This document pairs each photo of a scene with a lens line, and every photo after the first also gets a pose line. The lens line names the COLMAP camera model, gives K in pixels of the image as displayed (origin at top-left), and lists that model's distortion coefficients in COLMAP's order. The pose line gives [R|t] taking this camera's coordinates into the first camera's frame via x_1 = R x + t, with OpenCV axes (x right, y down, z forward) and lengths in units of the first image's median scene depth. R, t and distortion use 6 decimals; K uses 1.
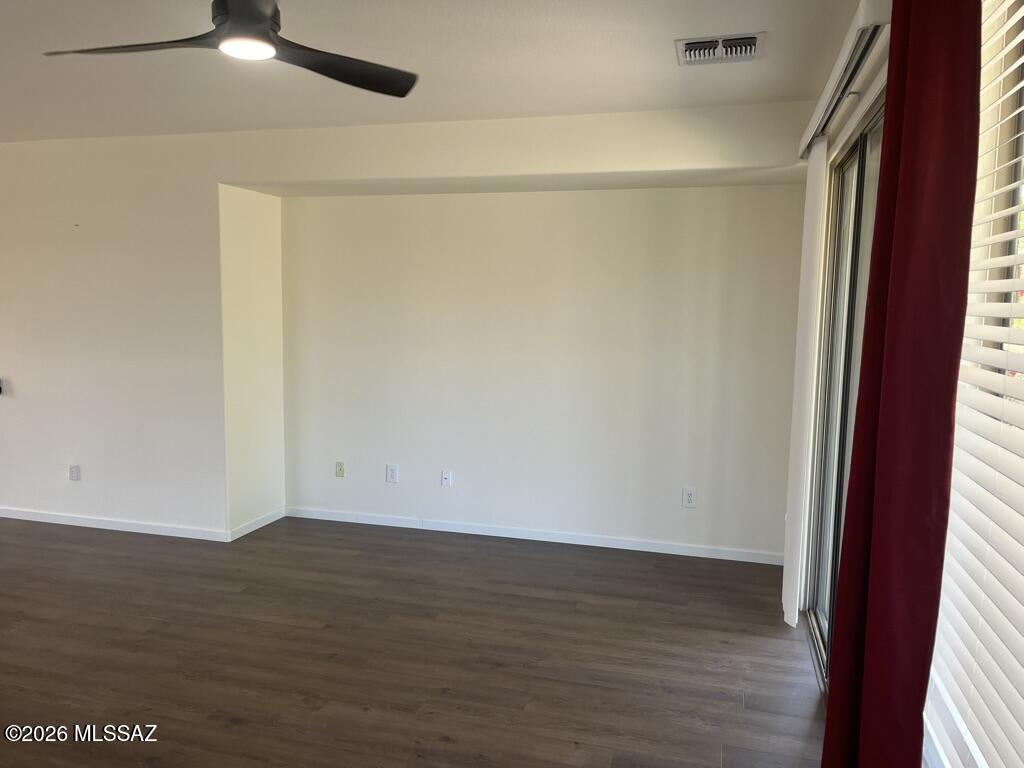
lens RADIAL K [[769.7, 0, 512.2], [0, 769.7, 390.3], [0, 0, 1]] dist [0.027488, -0.036684]
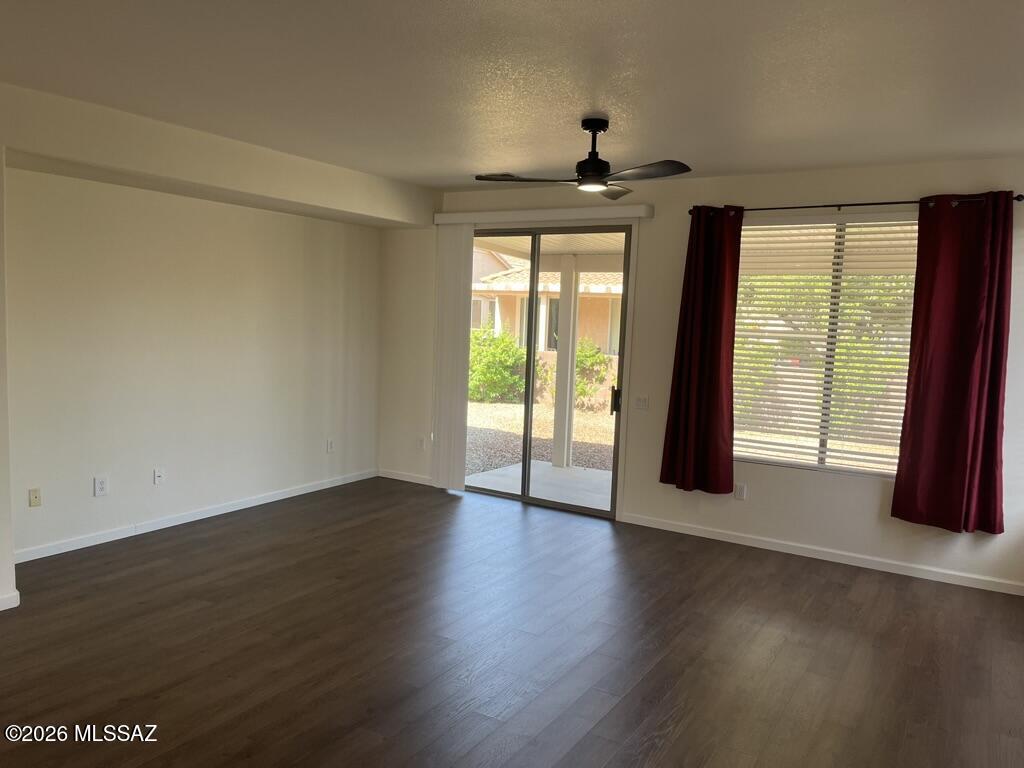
lens RADIAL K [[769.7, 0, 503.2], [0, 769.7, 381.5], [0, 0, 1]] dist [0.027488, -0.036684]
pose [[0.285980, -0.092596, 0.953751, -1.105129], [0.075471, 0.994405, 0.073913, -0.058562], [-0.955259, 0.050843, 0.291368, 0.336660]]
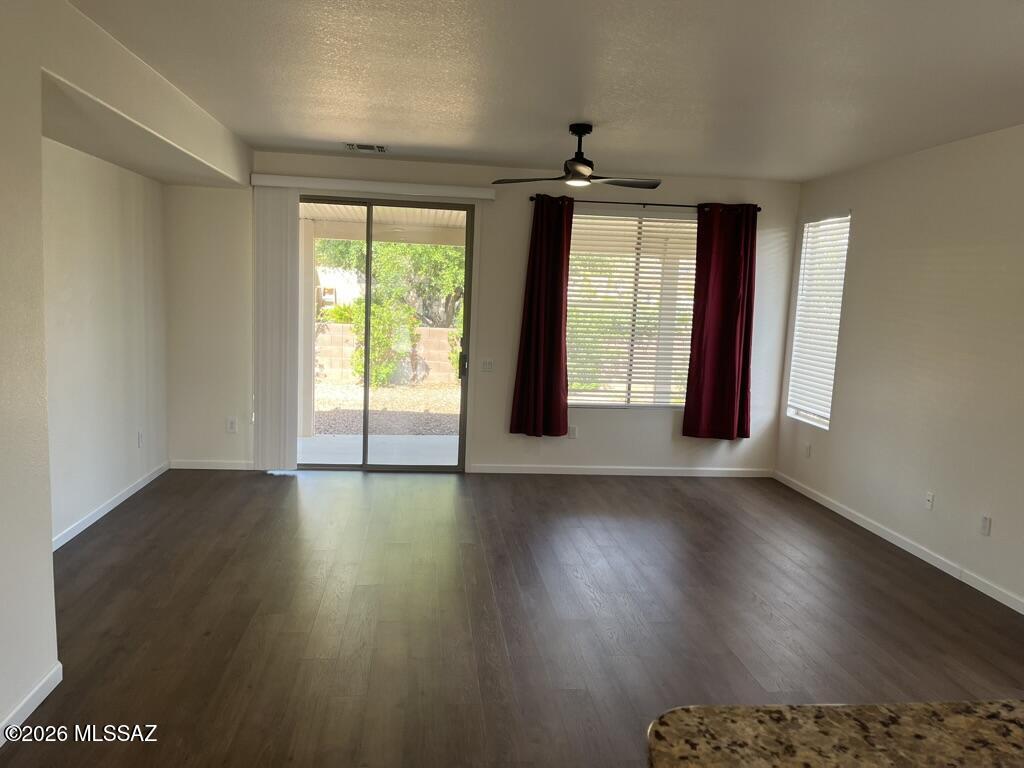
lens RADIAL K [[769.7, 0, 517.3], [0, 769.7, 392.4], [0, 0, 1]] dist [0.027488, -0.036684]
pose [[-0.369513, -0.155244, 0.916166, -1.172476], [0.056652, 0.980348, 0.188968, -0.133619], [-0.927497, 0.121729, -0.353456, 0.971565]]
